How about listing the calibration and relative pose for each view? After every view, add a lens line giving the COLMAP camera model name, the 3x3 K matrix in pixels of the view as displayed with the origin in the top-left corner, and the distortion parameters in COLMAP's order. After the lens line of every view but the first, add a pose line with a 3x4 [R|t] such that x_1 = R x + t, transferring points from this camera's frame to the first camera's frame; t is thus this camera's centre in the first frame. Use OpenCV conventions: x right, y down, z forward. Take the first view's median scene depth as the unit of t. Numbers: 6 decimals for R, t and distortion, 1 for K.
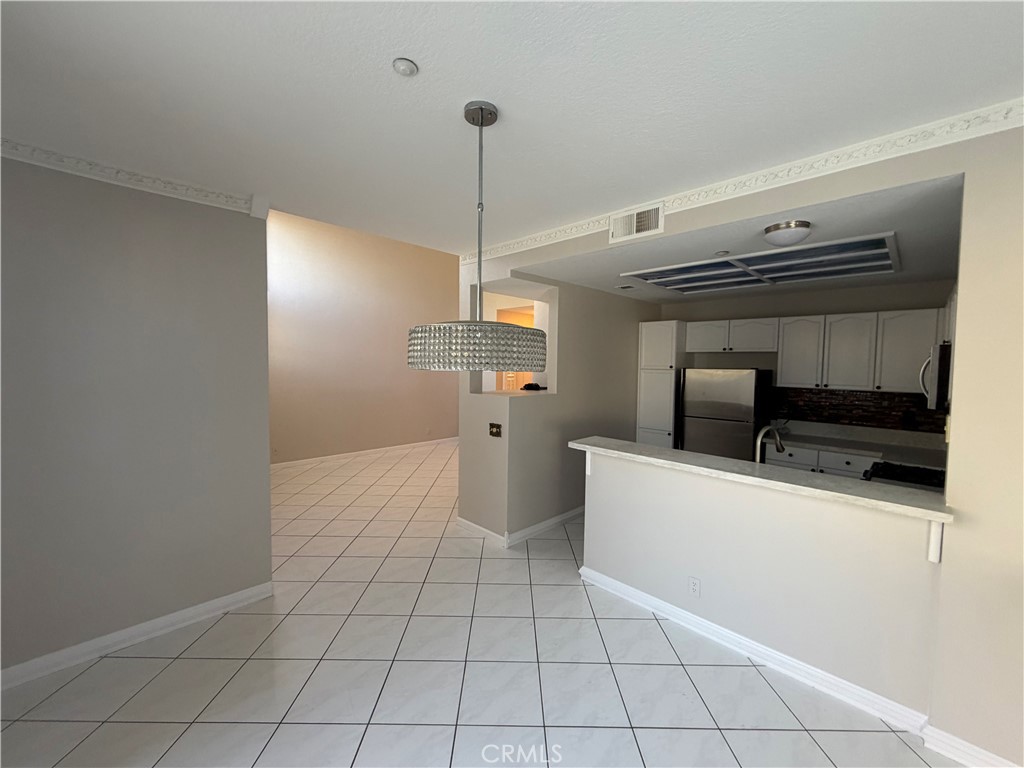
lens RADIAL K [[407.6, 0, 511.3], [0, 407.6, 382.6], [0, 0, 1]] dist [0.002969, -0.001457]
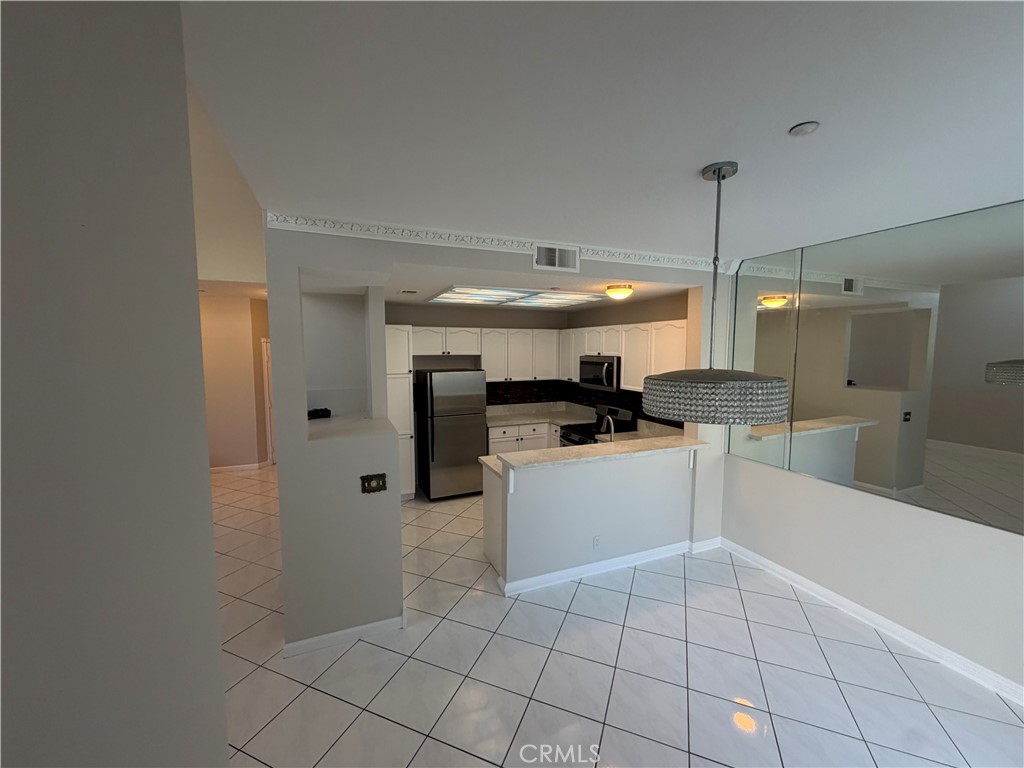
lens RADIAL K [[407.6, 0, 509.0], [0, 407.6, 382.0], [0, 0, 1]] dist [0.002969, -0.001457]
pose [[0.385675, -0.093122, 0.917923, -0.762310], [0.049878, 0.995543, 0.080039, -0.137274], [-0.921286, 0.014915, 0.388601, 0.649225]]
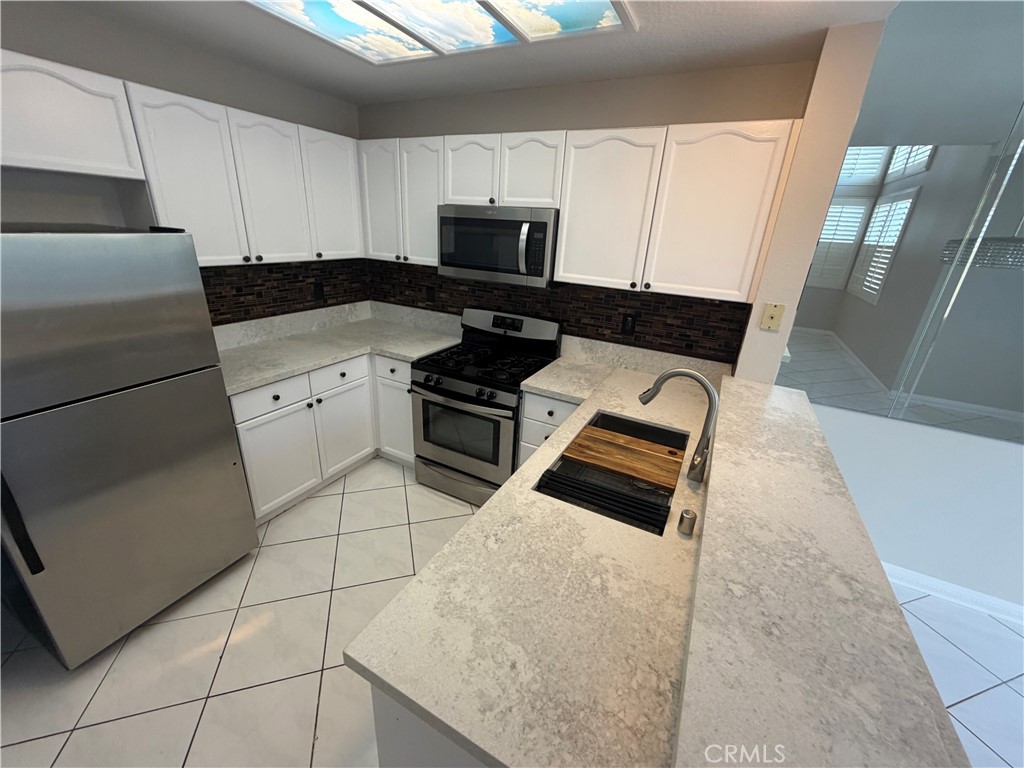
lens RADIAL K [[407.6, 0, 509.2], [0, 407.6, 382.5], [0, 0, 1]] dist [0.002969, -0.001457]
pose [[-0.288616, -0.373964, 0.881392, 0.173295], [-0.014211, 0.922139, 0.386599, -0.079206], [-0.957340, 0.099053, -0.271458, 1.203747]]
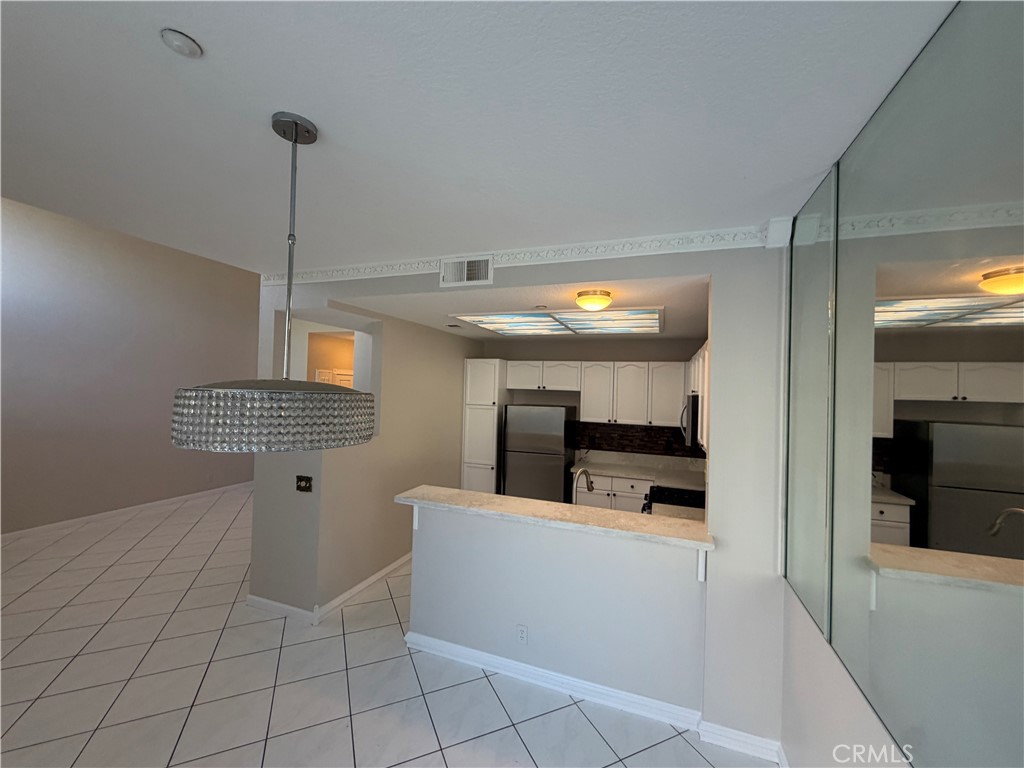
lens RADIAL K [[407.6, 0, 509.7], [0, 407.6, 382.6], [0, 0, 1]] dist [0.002969, -0.001457]
pose [[0.910235, 0.018419, 0.413683, -0.006779], [0.004435, 0.998519, -0.054216, -0.058757], [-0.414069, 0.051184, 0.908805, 0.057263]]
